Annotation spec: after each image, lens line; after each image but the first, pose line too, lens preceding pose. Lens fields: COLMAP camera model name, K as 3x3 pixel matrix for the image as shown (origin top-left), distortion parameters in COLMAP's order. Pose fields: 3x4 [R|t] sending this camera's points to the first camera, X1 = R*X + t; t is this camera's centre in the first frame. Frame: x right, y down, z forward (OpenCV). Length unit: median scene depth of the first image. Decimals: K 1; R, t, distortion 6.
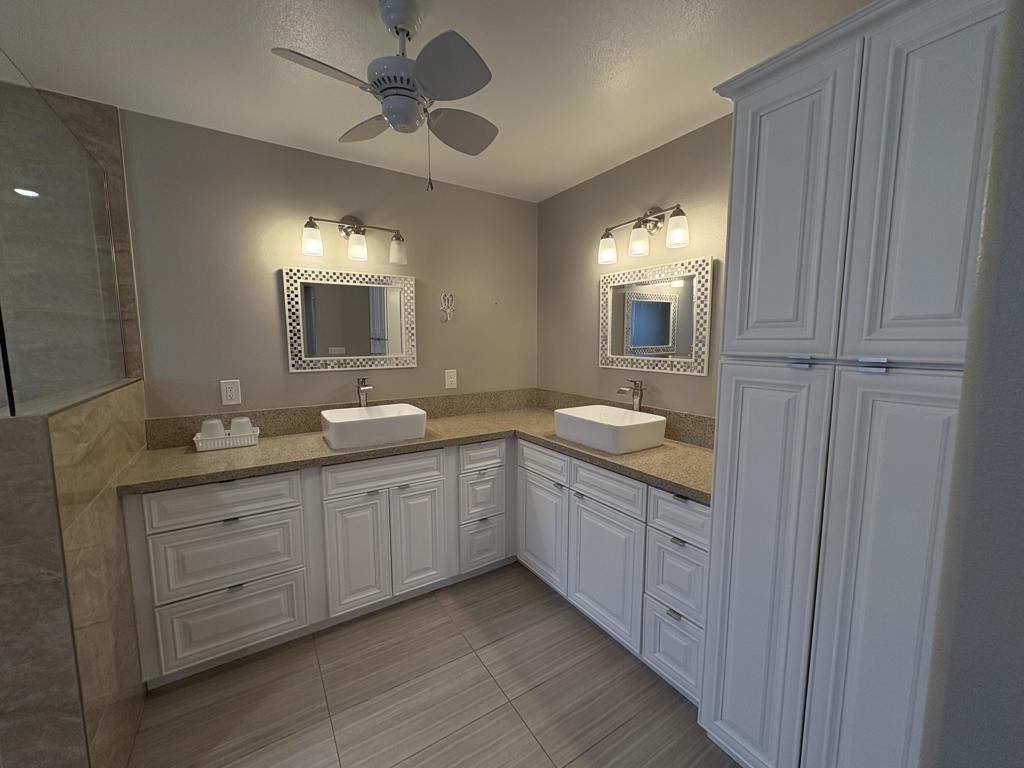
lens RADIAL K [[406.8, 0, 508.3], [0, 406.8, 383.9], [0, 0, 1]] dist [-0.001280, 0.000447]
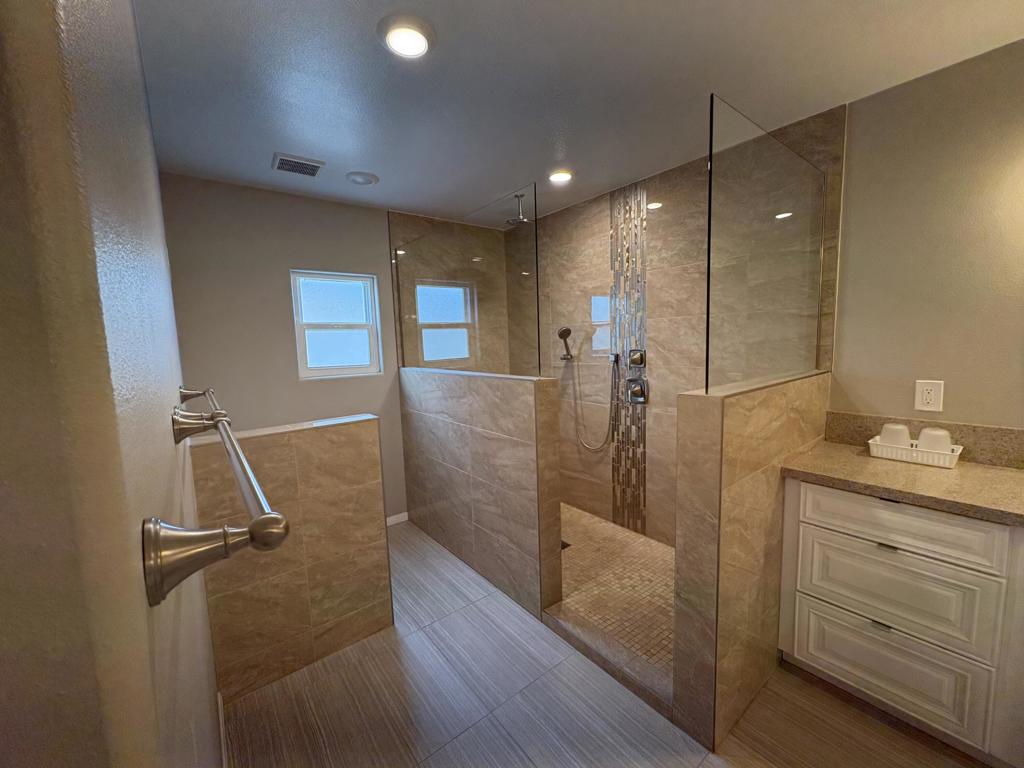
lens RADIAL K [[406.8, 0, 510.8], [0, 406.8, 385.3], [0, 0, 1]] dist [-0.001280, 0.000447]
pose [[0.101409, 0.106569, -0.989120, 0.035181], [-0.075180, 0.992224, 0.099196, -0.021433], [0.992000, 0.064303, 0.108632, 0.111956]]
